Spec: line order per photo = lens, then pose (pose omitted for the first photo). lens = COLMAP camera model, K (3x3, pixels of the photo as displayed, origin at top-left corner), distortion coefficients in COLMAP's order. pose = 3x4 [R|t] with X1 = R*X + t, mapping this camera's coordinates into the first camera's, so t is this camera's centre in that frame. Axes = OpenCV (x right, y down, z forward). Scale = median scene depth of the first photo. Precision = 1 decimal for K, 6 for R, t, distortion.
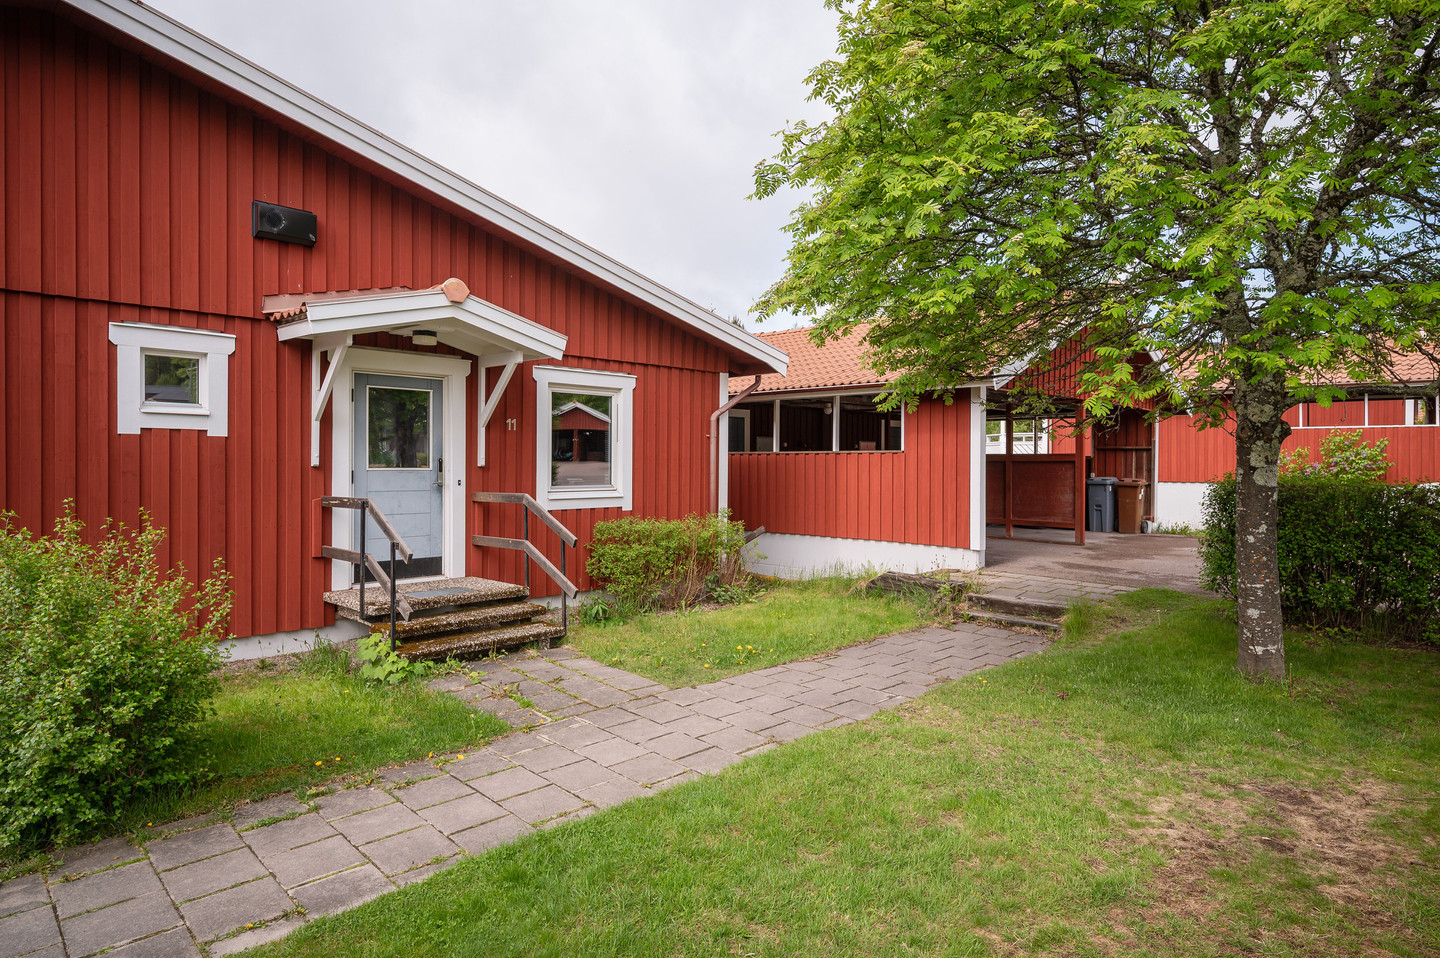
lens RADIAL K [[793.8, 0, 722.2], [0, 793.8, 459.7], [0, 0, 1]] dist [-0.003714, 0.000962]
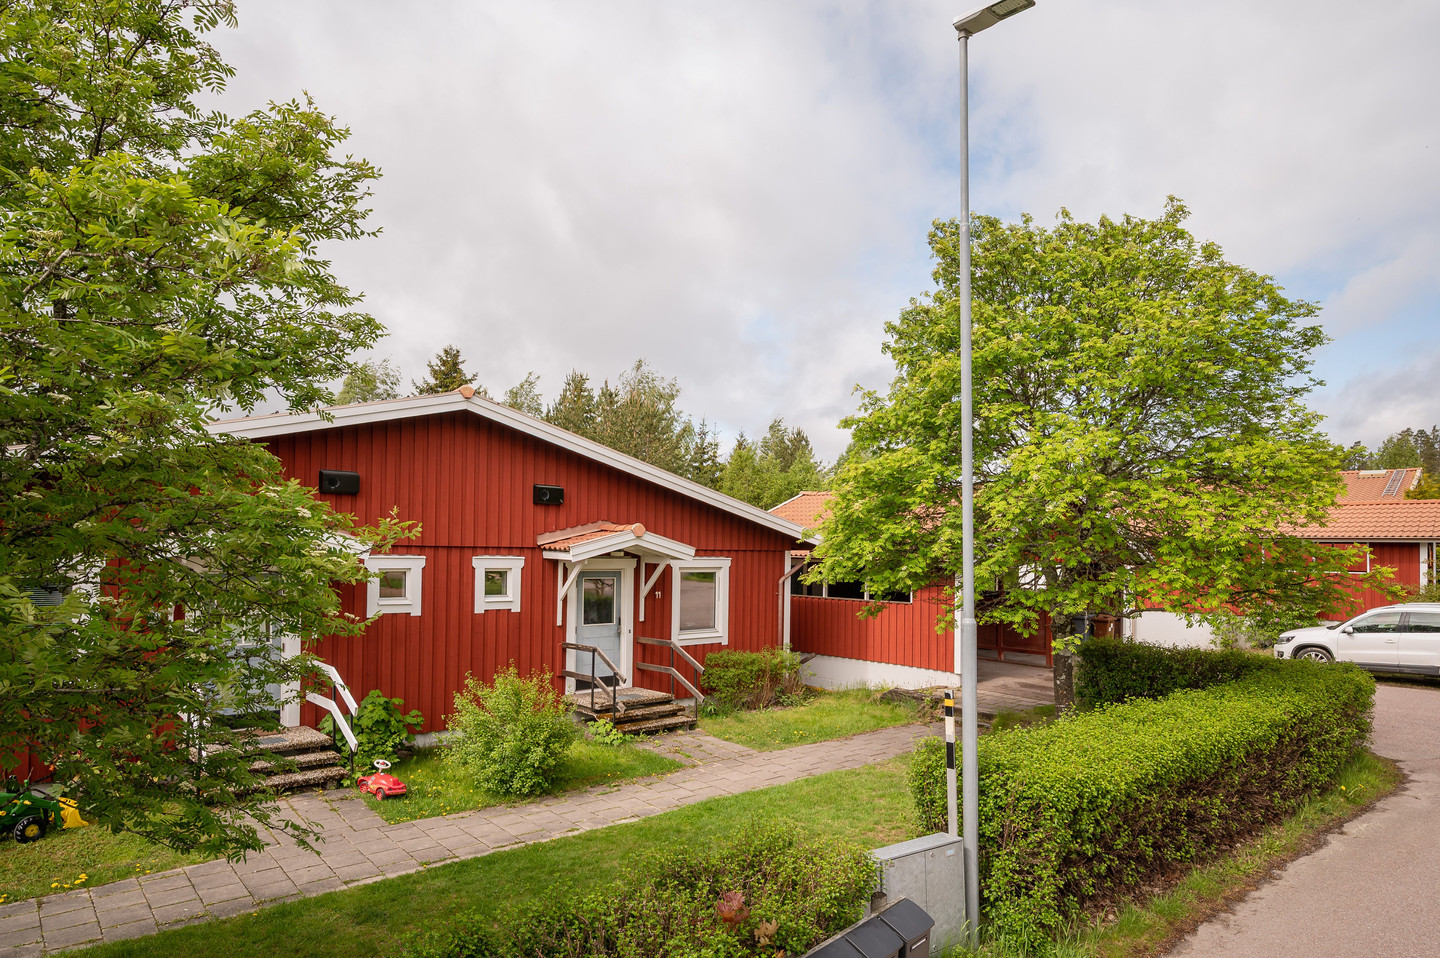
lens RADIAL K [[848.3, 0, 713.7], [0, 848.3, 549.0], [0, 0, 1]] dist [0.002212, 0.001024]
pose [[0.996481, 0.007973, -0.083436, -0.005002], [-0.007541, 0.999956, 0.005492, -0.160339], [0.083476, -0.004844, 0.996498, -0.794137]]
